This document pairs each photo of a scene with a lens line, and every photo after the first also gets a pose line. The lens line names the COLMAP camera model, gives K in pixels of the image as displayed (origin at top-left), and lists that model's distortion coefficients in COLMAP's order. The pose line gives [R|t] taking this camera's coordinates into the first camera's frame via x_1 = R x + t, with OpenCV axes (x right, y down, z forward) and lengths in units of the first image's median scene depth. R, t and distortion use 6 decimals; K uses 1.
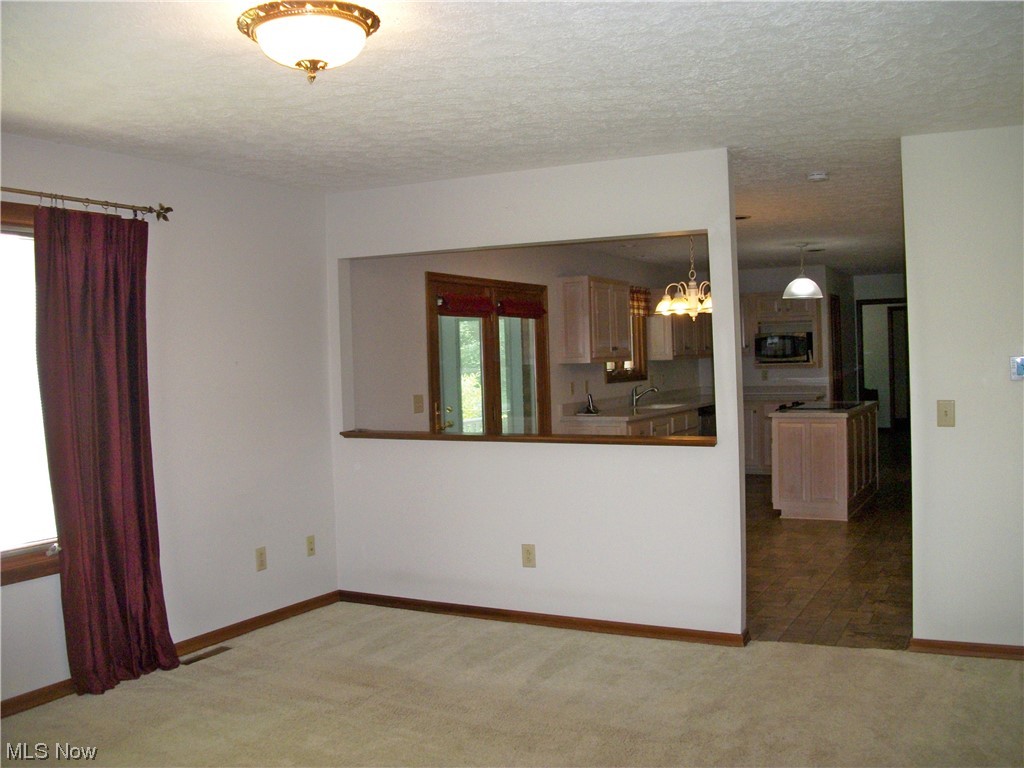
lens RADIAL K [[995.2, 0, 512.0], [0, 995.2, 384.0], [0, 0, 1]] dist [-0.131968, 0.020192]
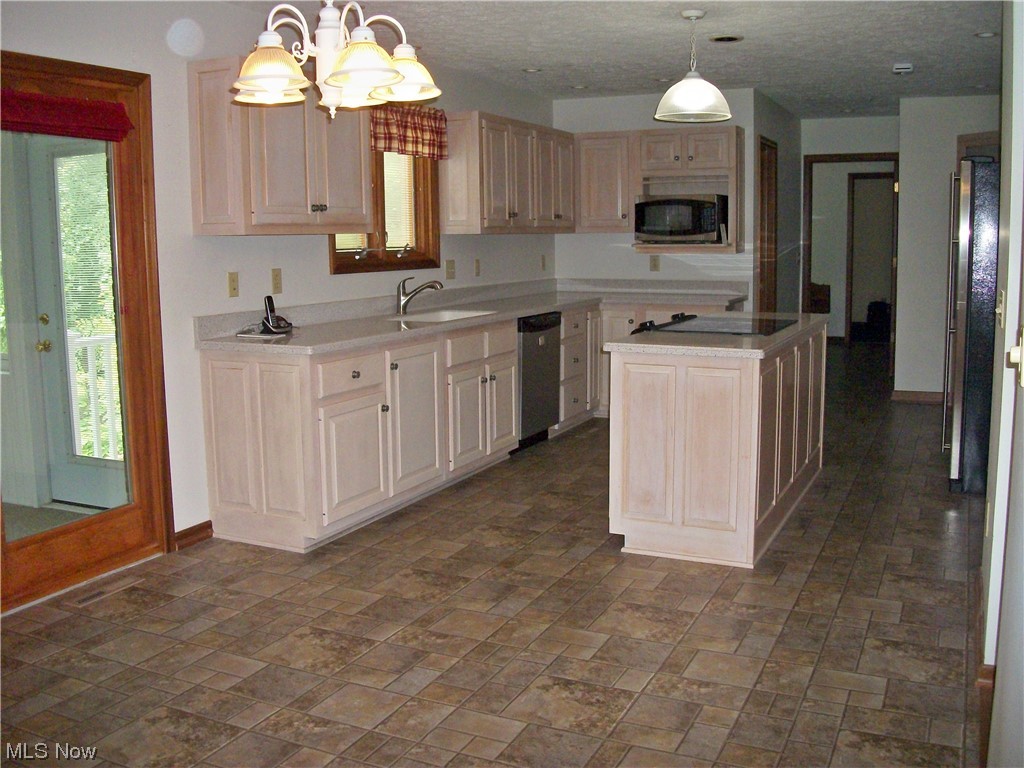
lens RADIAL K [[995.2, 0, 512.0], [0, 995.2, 384.0], [0, 0, 1]] dist [-0.131968, 0.020192]
pose [[0.998795, 0.012966, 0.047338, 0.153499], [-0.018575, 0.992595, 0.120041, -0.007110], [-0.045431, -0.120776, 0.991640, 0.408939]]
